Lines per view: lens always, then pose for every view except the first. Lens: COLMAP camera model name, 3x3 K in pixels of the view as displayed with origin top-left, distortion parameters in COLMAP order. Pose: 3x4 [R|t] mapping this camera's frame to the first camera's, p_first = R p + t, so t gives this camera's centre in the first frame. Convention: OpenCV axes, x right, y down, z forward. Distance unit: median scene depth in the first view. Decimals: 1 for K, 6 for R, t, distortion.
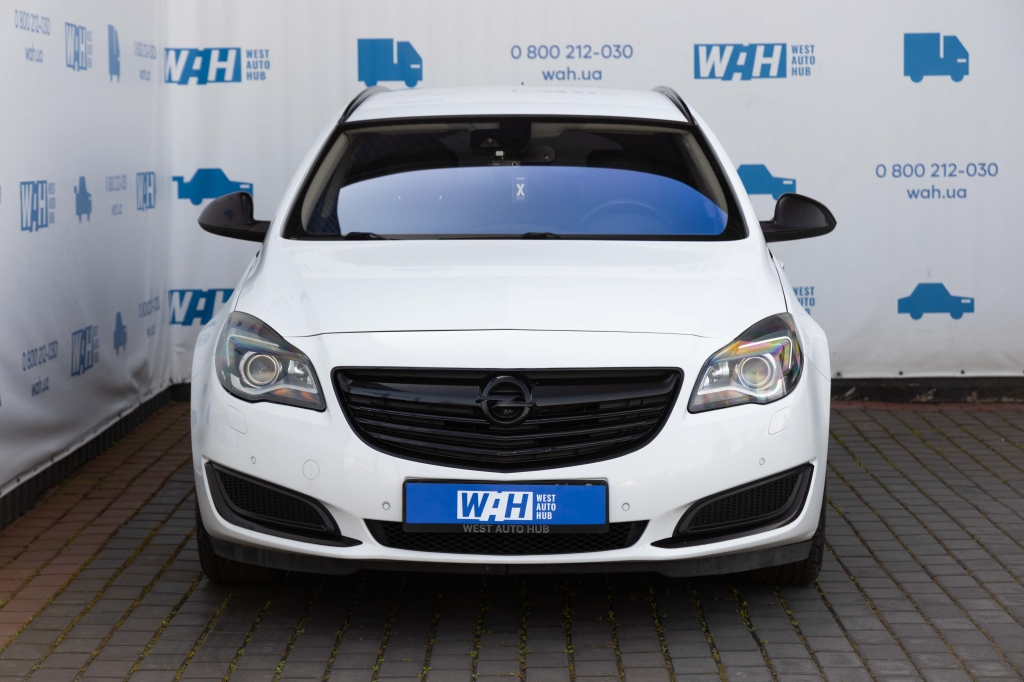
lens RADIAL K [[2442.6, 0, 512.0], [0, 2442.6, 341.0], [0, 0, 1]] dist [0.068025, -0.844807]
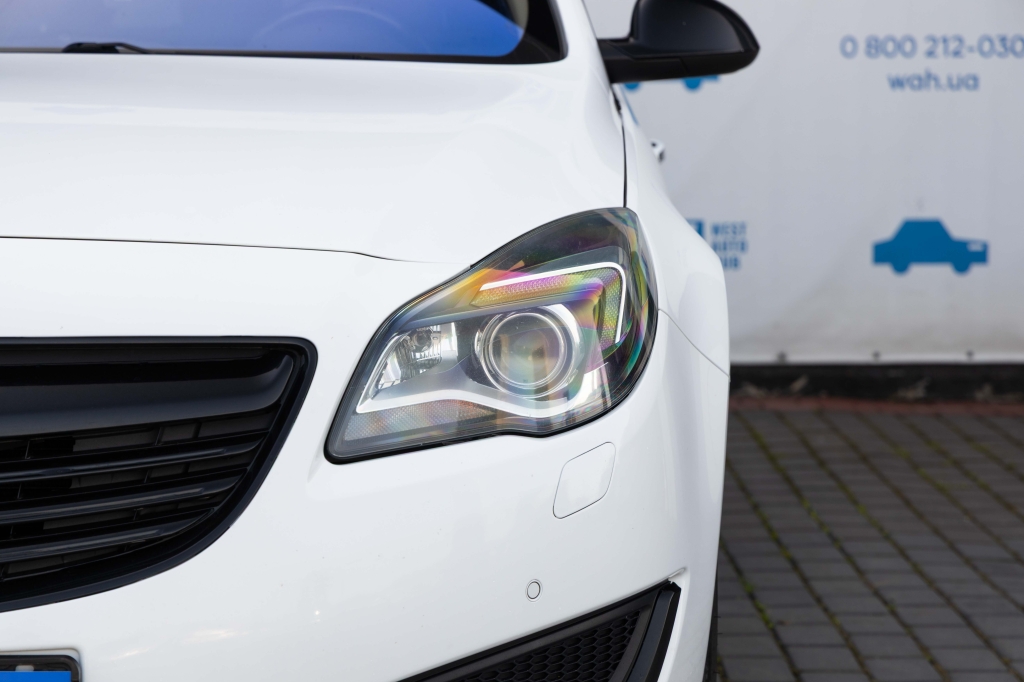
lens RADIAL K [[2442.6, 0, 512.0], [0, 2442.6, 341.0], [0, 0, 1]] dist [0.068025, -0.844807]
pose [[0.999867, 0.006757, 0.014815, 0.078589], [-0.006882, 0.999941, 0.008375, 0.006720], [-0.014758, -0.008476, 0.999855, 0.527387]]
